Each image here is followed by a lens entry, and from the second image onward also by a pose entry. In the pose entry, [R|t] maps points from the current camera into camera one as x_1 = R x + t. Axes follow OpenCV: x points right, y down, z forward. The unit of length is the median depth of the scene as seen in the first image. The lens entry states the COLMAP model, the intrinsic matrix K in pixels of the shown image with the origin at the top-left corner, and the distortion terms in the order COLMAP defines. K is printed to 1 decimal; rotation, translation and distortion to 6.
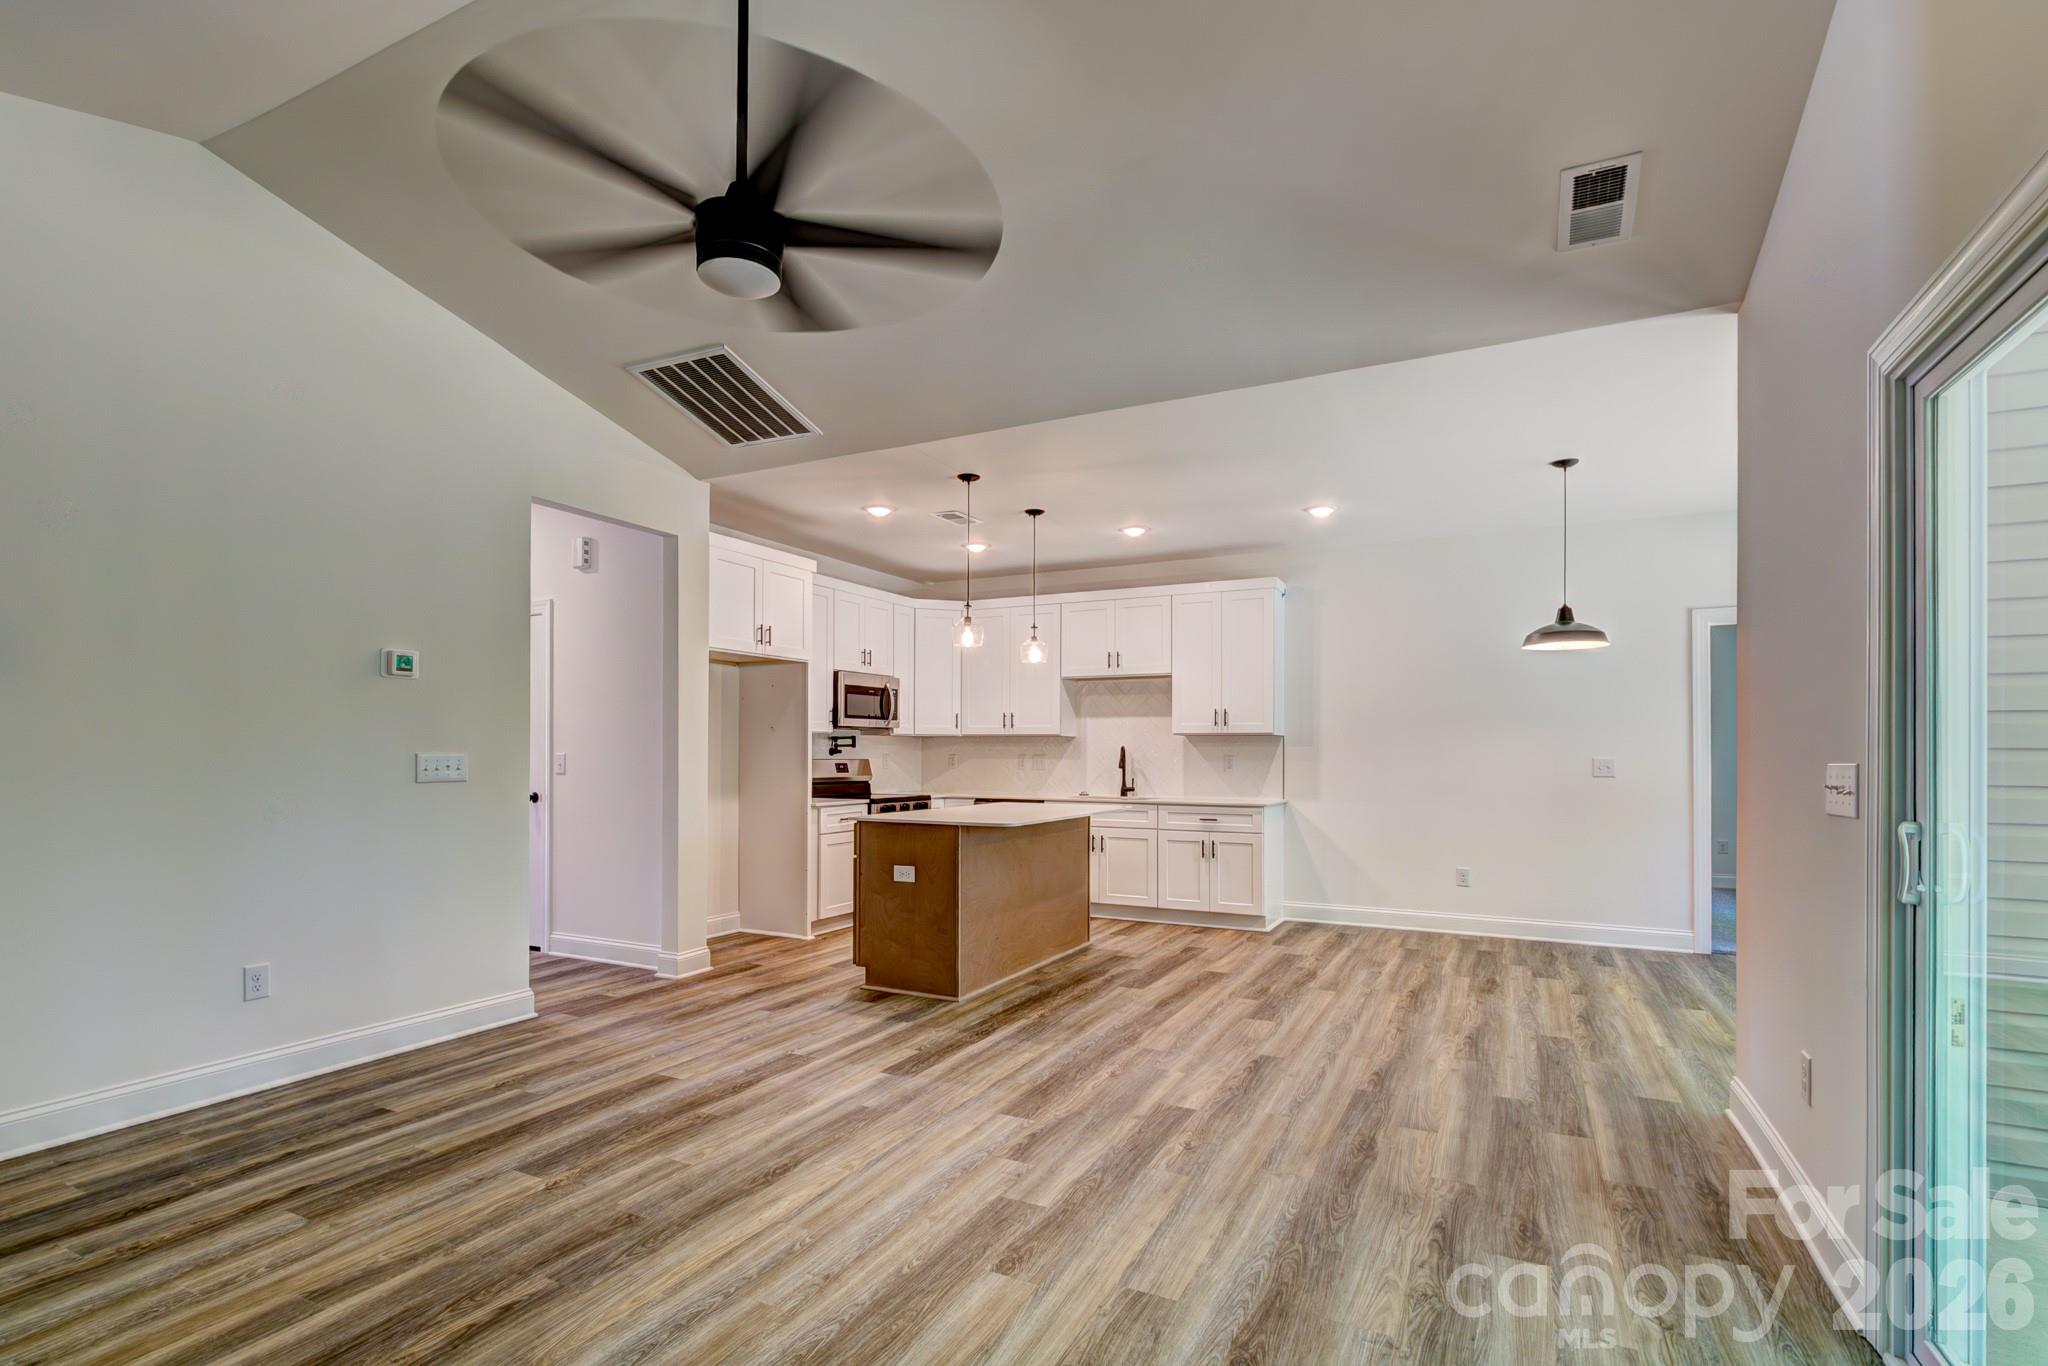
lens RADIAL K [[971.7, 0, 1022.8], [0, 971.7, 739.9], [0, 0, 1]] dist [0.001128, 0.000554]
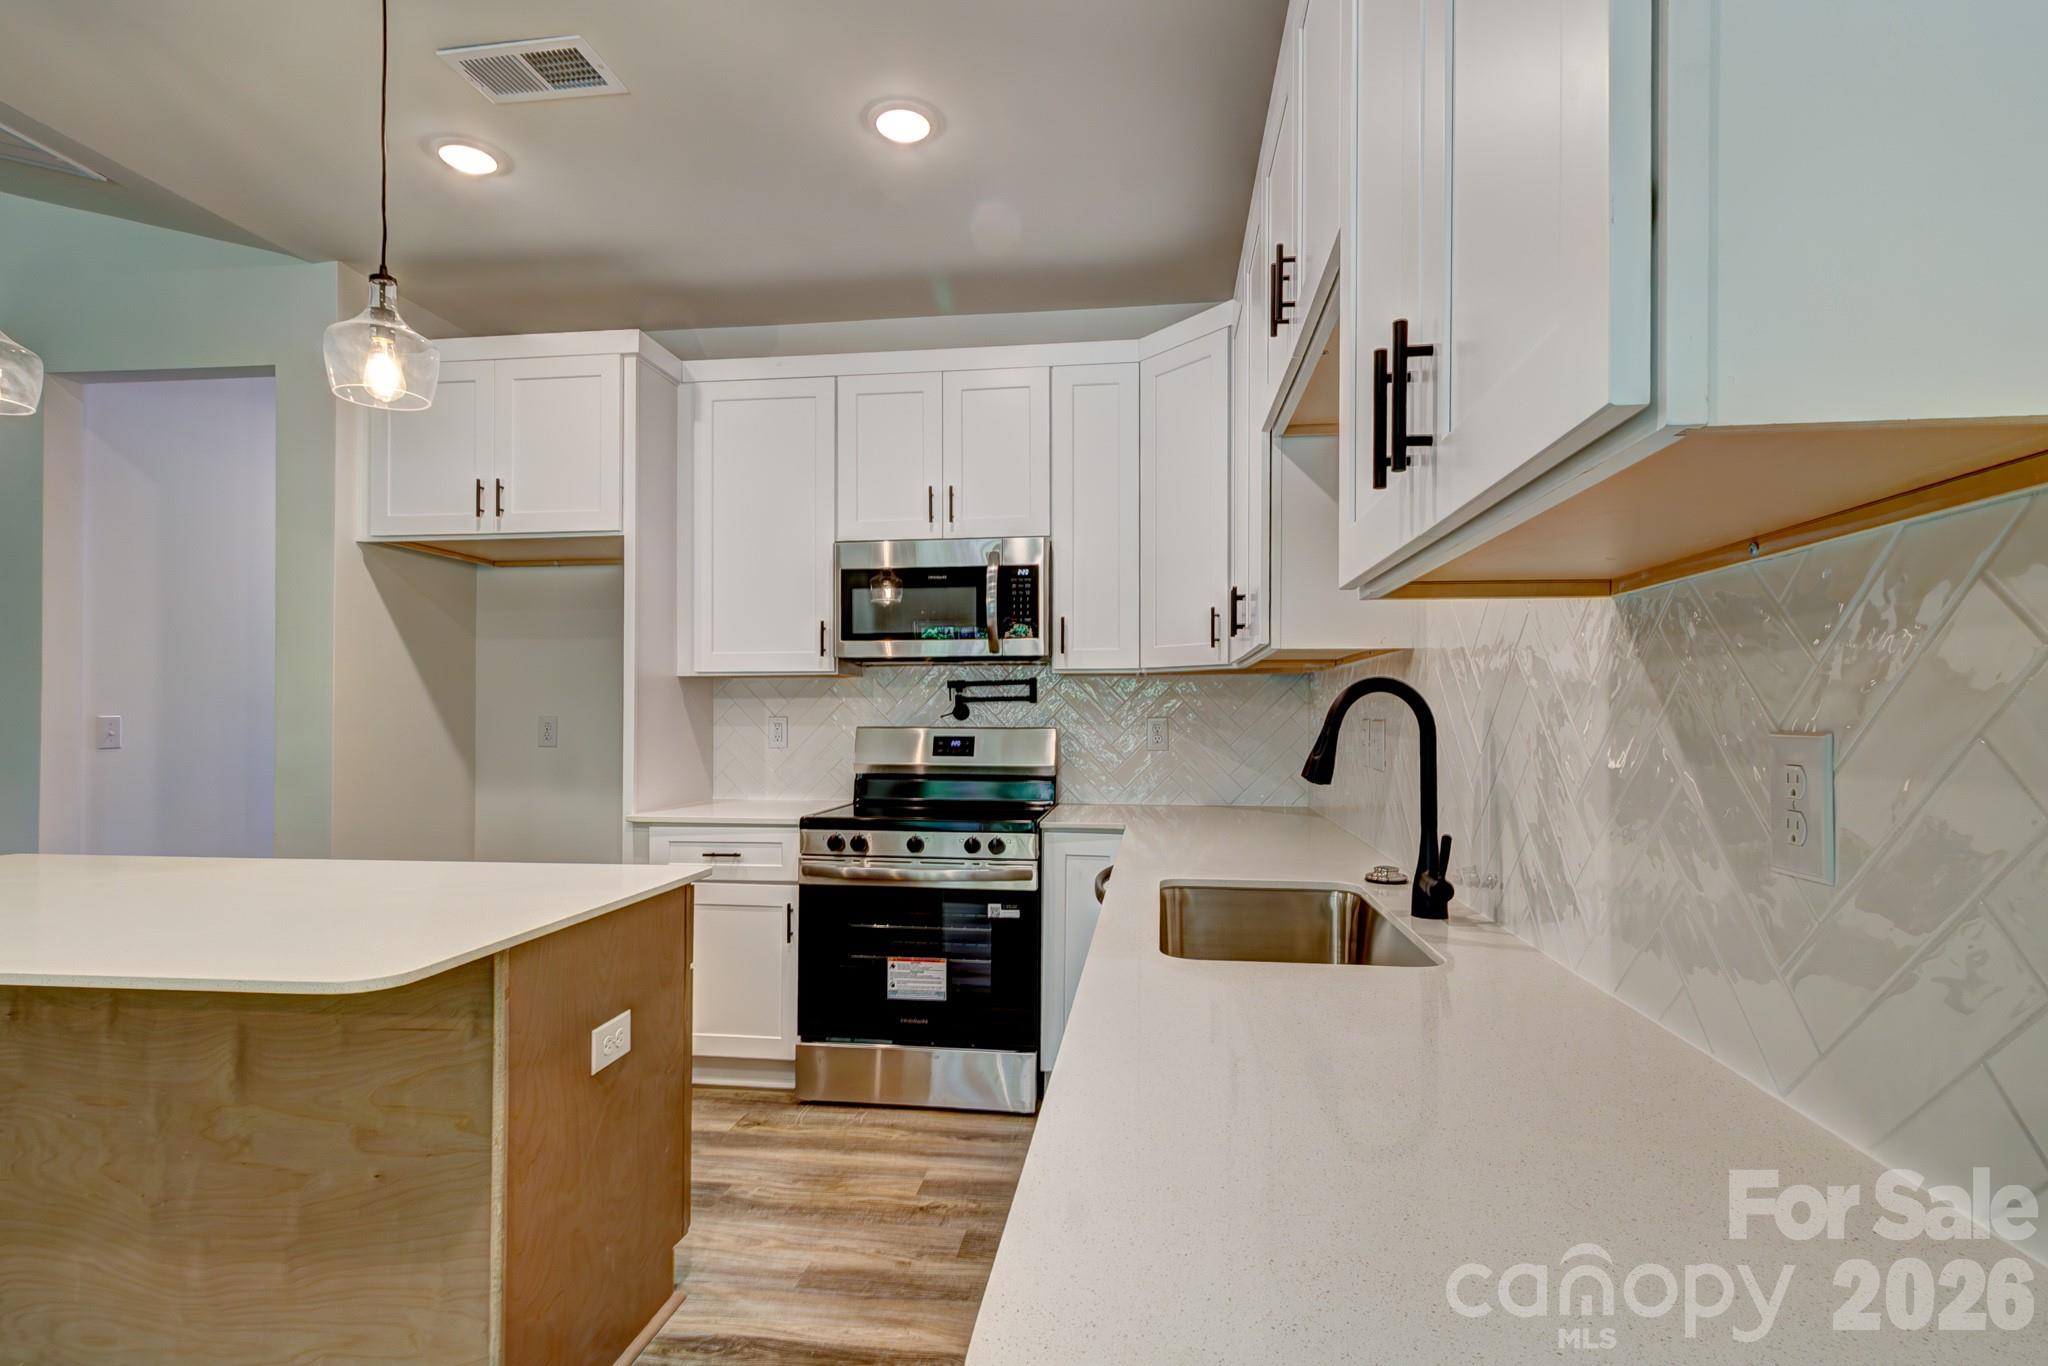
lens RADIAL K [[992.5, 0, 1025.8], [0, 992.5, 714.0], [0, 0, 1]] dist [0.002081, 0.000973]
pose [[0.336374, -0.002219, -0.941726, 0.302106], [0.011824, 0.999928, 0.001868, 0.013423], [0.941654, -0.011763, 0.336376, 0.922495]]
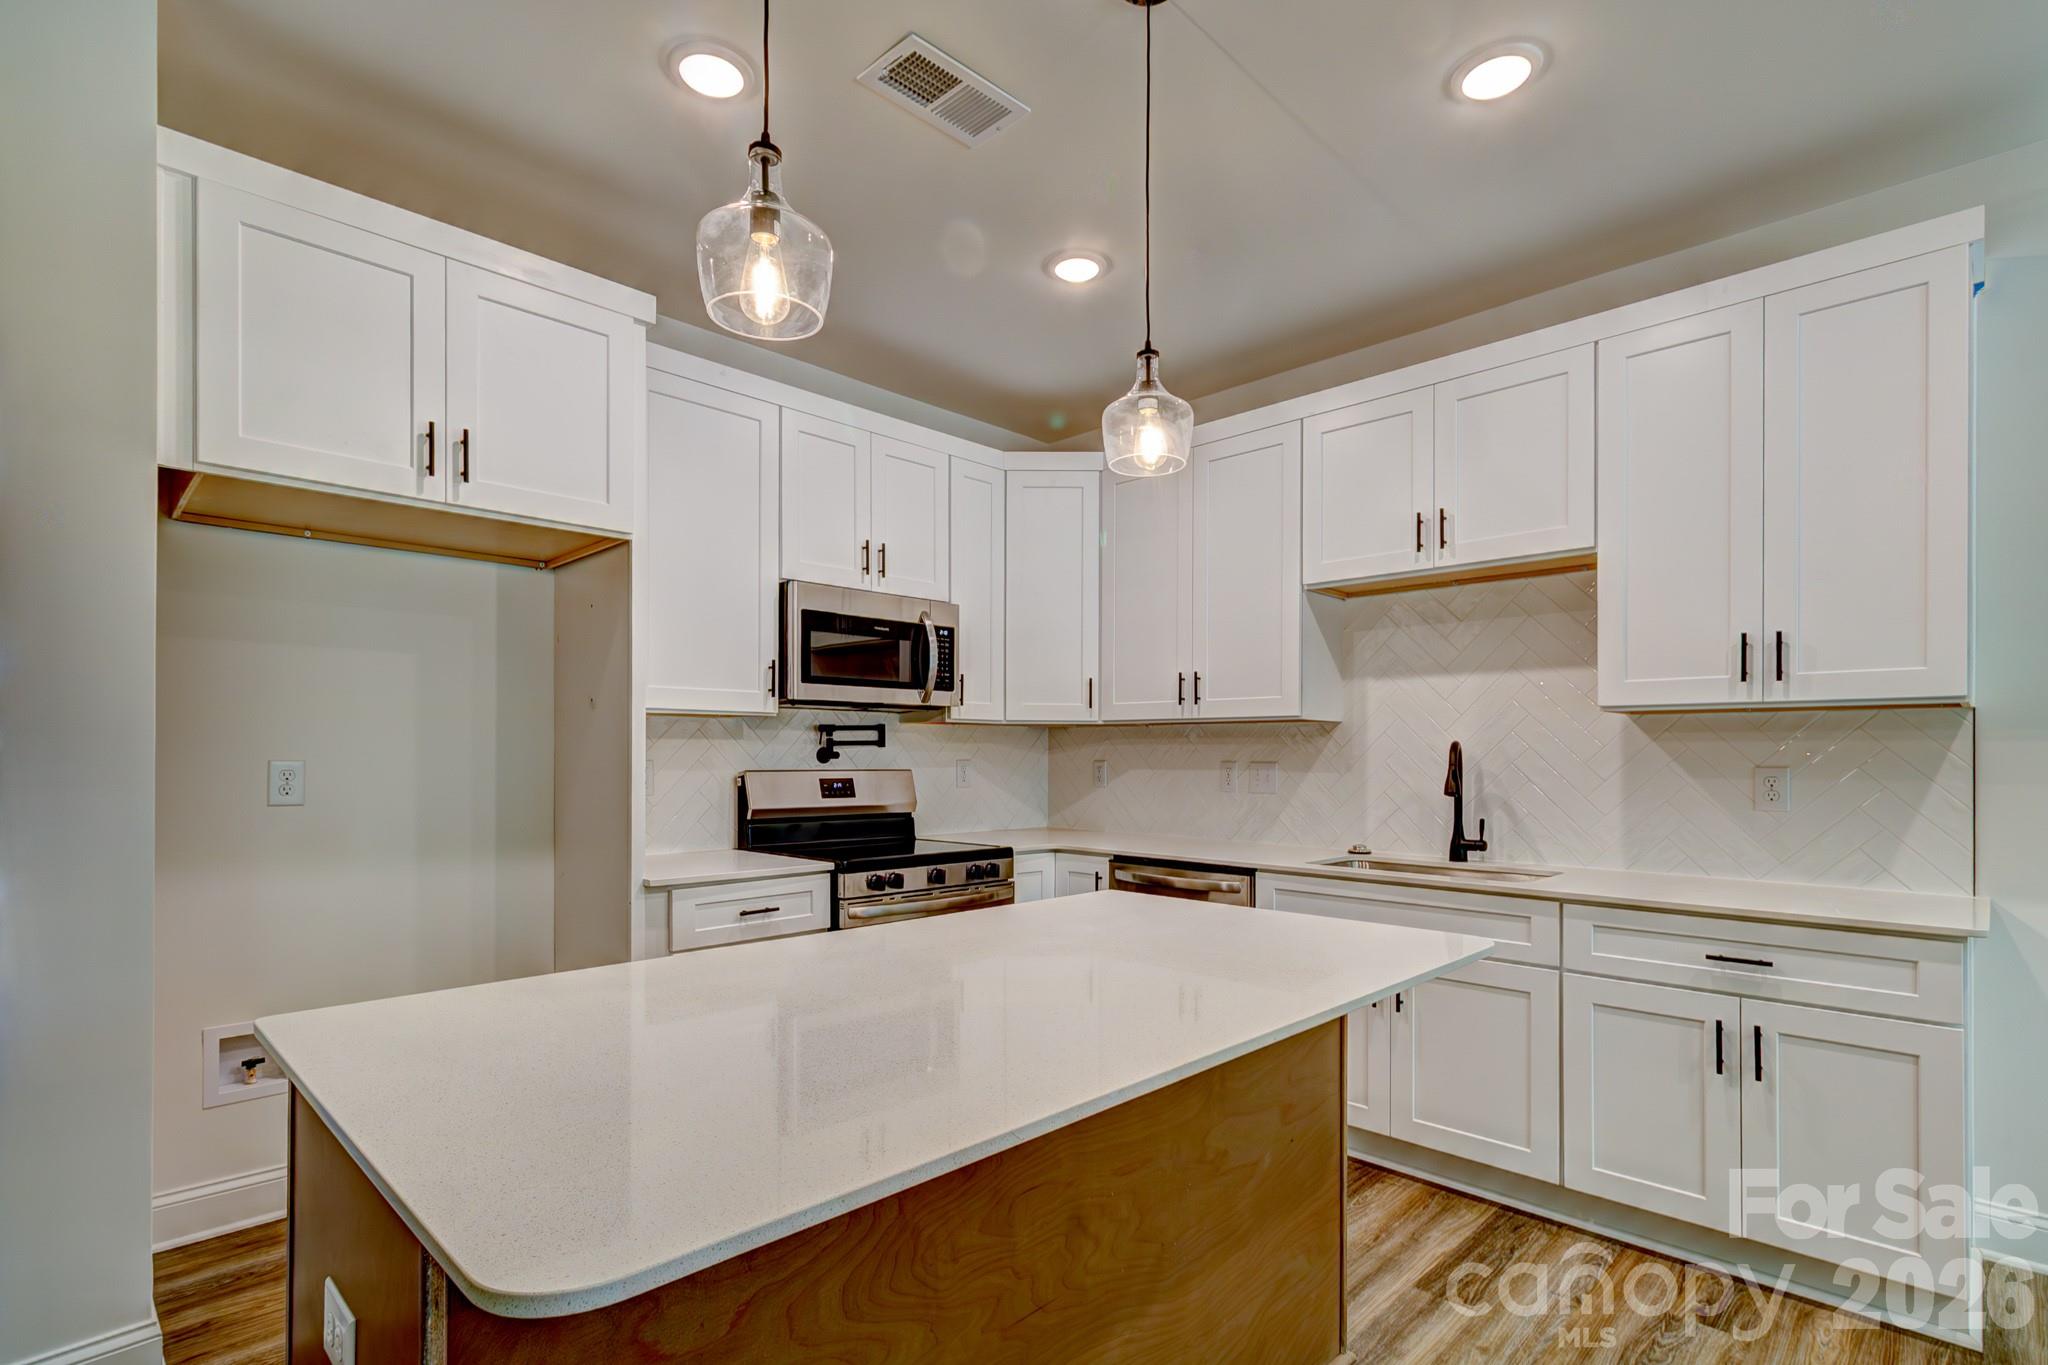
lens RADIAL K [[974.3, 0, 1020.6], [0, 974.3, 754.9], [0, 0, 1]] dist [0.001828, 0.000207]
pose [[0.951740, -0.000498, -0.306906, 0.058314], [0.003838, 0.999940, 0.010281, 0.007720], [0.306883, -0.010963, 0.951684, 0.590451]]
